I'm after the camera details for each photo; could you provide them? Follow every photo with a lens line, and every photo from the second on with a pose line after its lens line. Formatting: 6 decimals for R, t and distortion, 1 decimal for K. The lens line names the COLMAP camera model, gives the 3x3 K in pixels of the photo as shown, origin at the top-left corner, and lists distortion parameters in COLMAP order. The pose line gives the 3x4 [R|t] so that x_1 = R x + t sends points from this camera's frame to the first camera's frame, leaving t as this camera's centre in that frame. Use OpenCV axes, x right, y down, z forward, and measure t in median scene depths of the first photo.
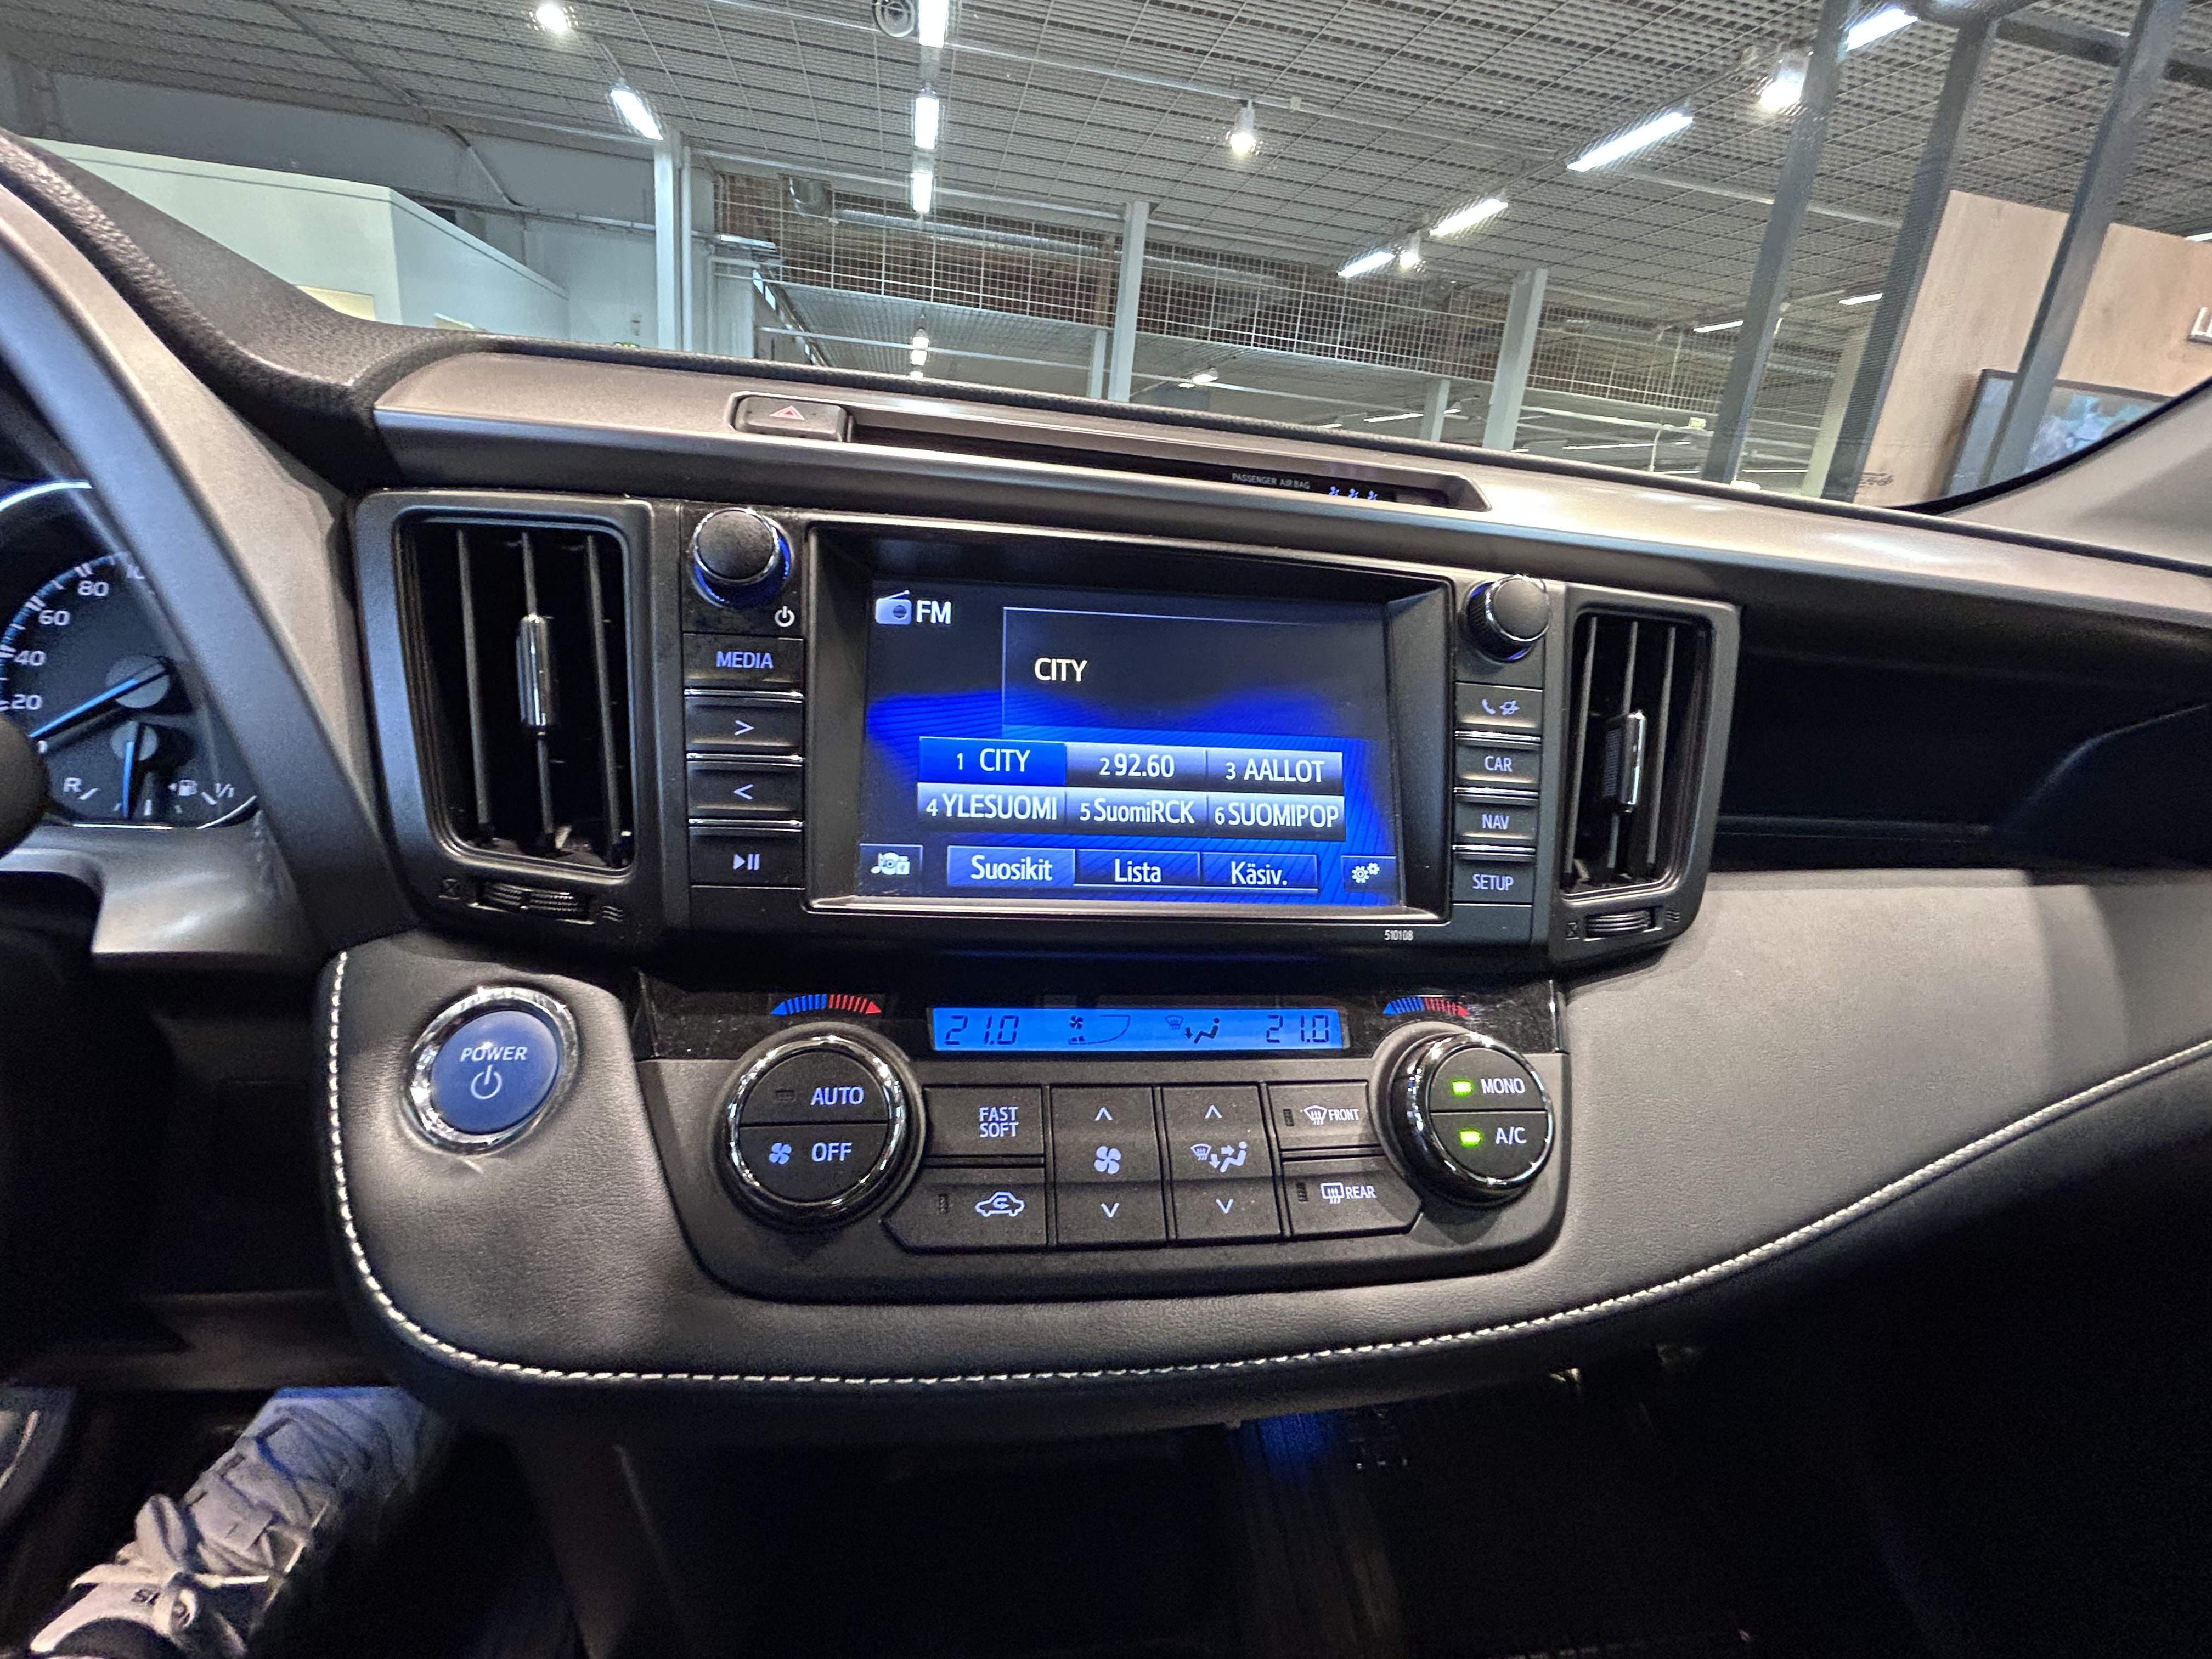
lens RADIAL K [[1003.1, 0, 1103.0], [0, 1003.1, 810.1], [0, 0, 1]] dist [-0.004600, 0.000794]
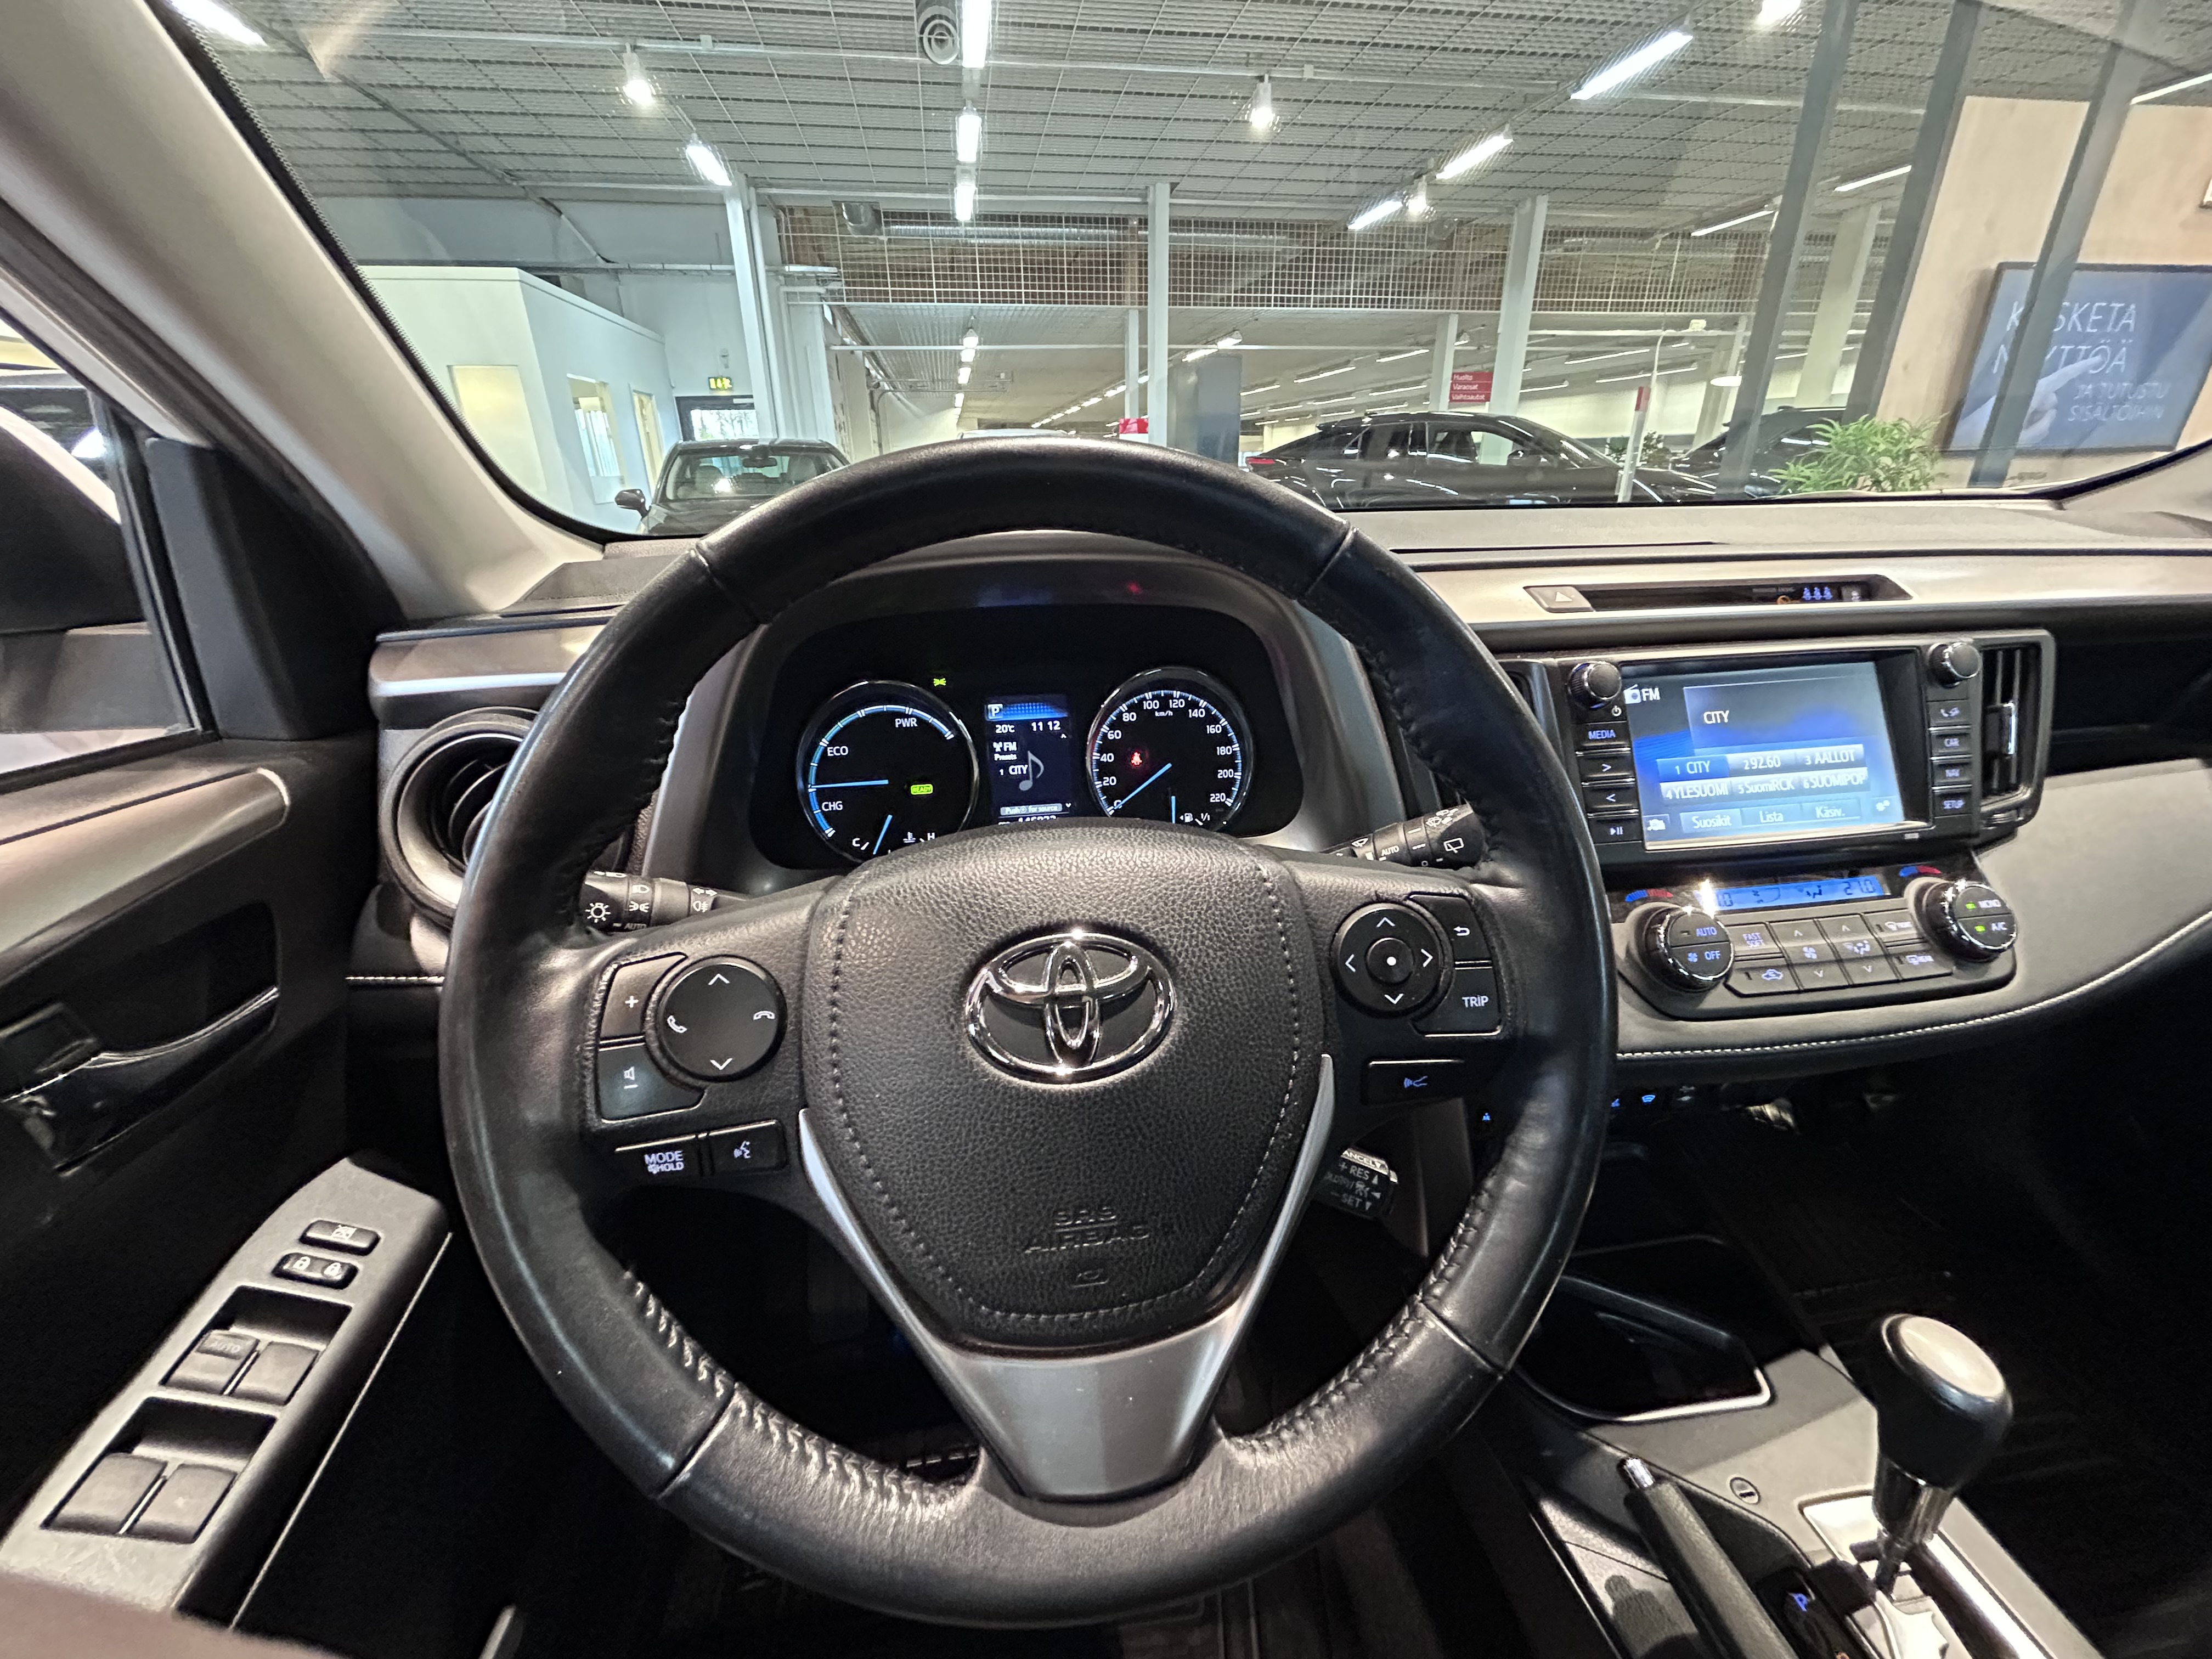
lens RADIAL K [[882.1, 0, 1107.8], [0, 882.1, 826.1], [0, 0, 1]] dist [-0.000868, -0.000585]
pose [[0.993493, -0.095301, -0.062361, -0.030820], [0.100544, 0.991106, 0.087178, -0.005404], [0.053498, -0.092881, 0.994239, -0.021376]]
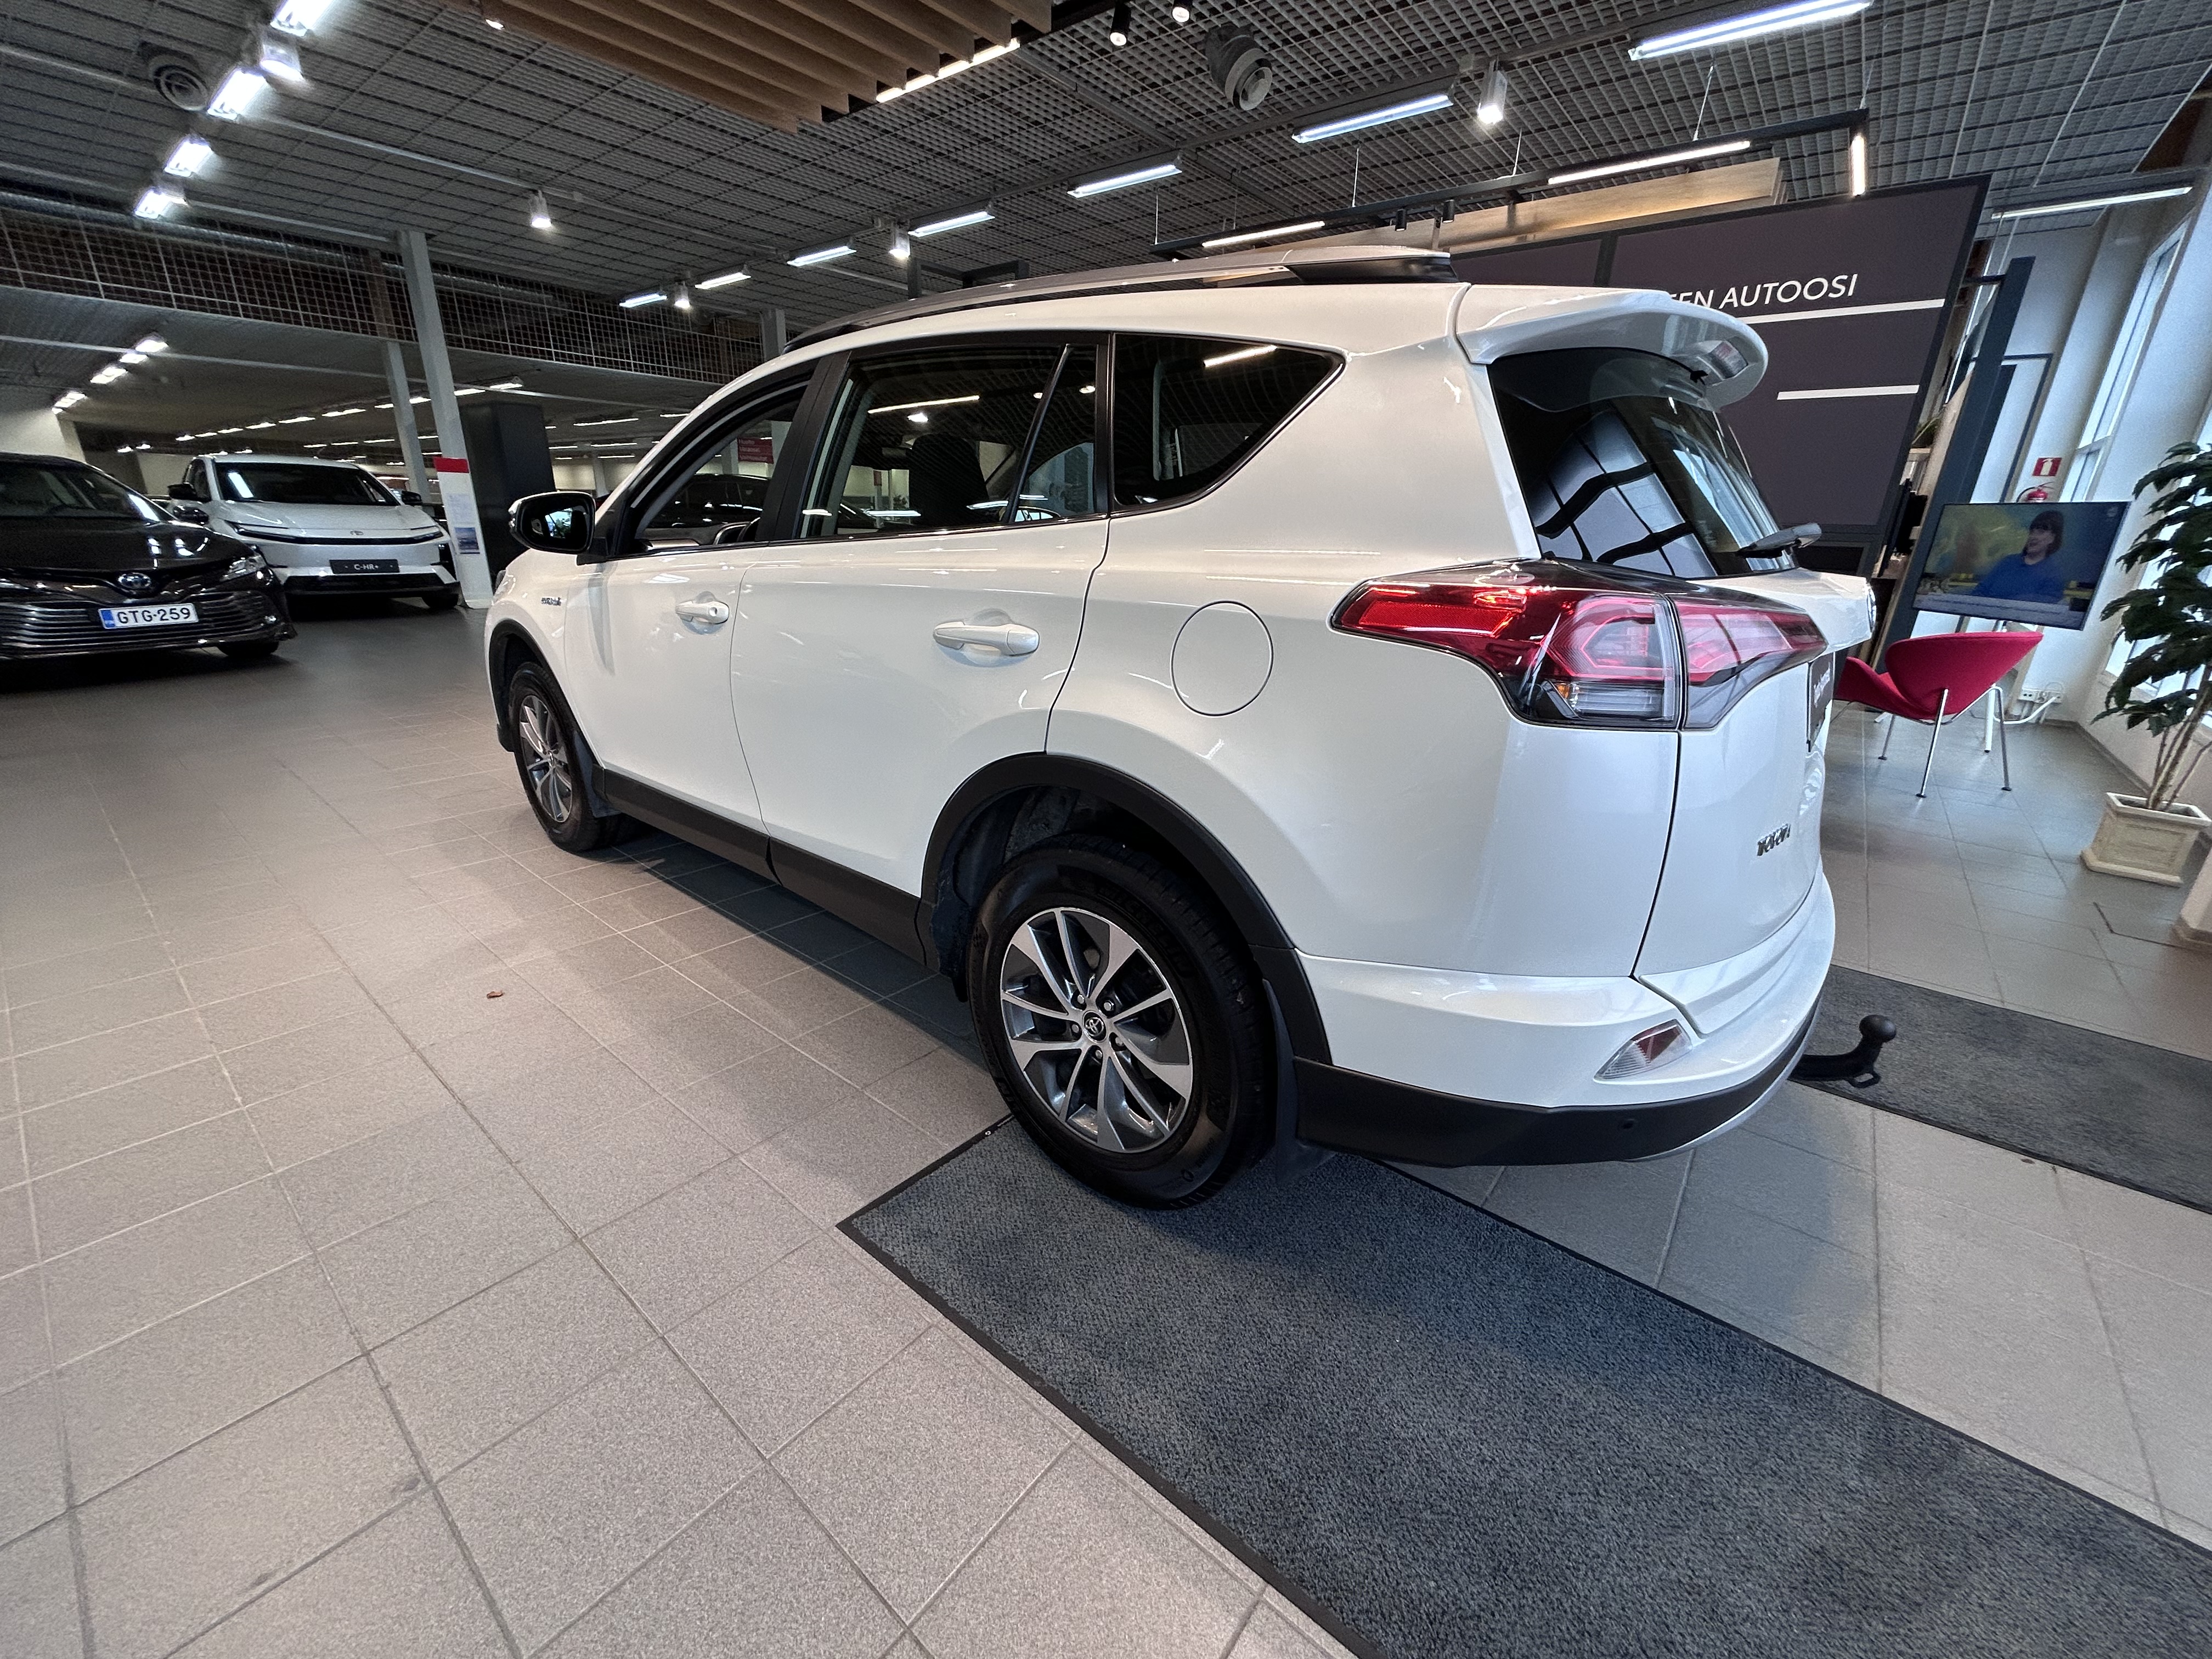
lens RADIAL K [[879.2, 0, 1109.8], [0, 879.2, 833.6], [0, 0, 1]] dist [-0.006093, 0.000232]
pose [[0.762107, -0.289387, 0.579179, -0.148096], [0.232280, 0.957208, 0.172627, 0.059429], [-0.604351, 0.002972, 0.796713, -0.283469]]
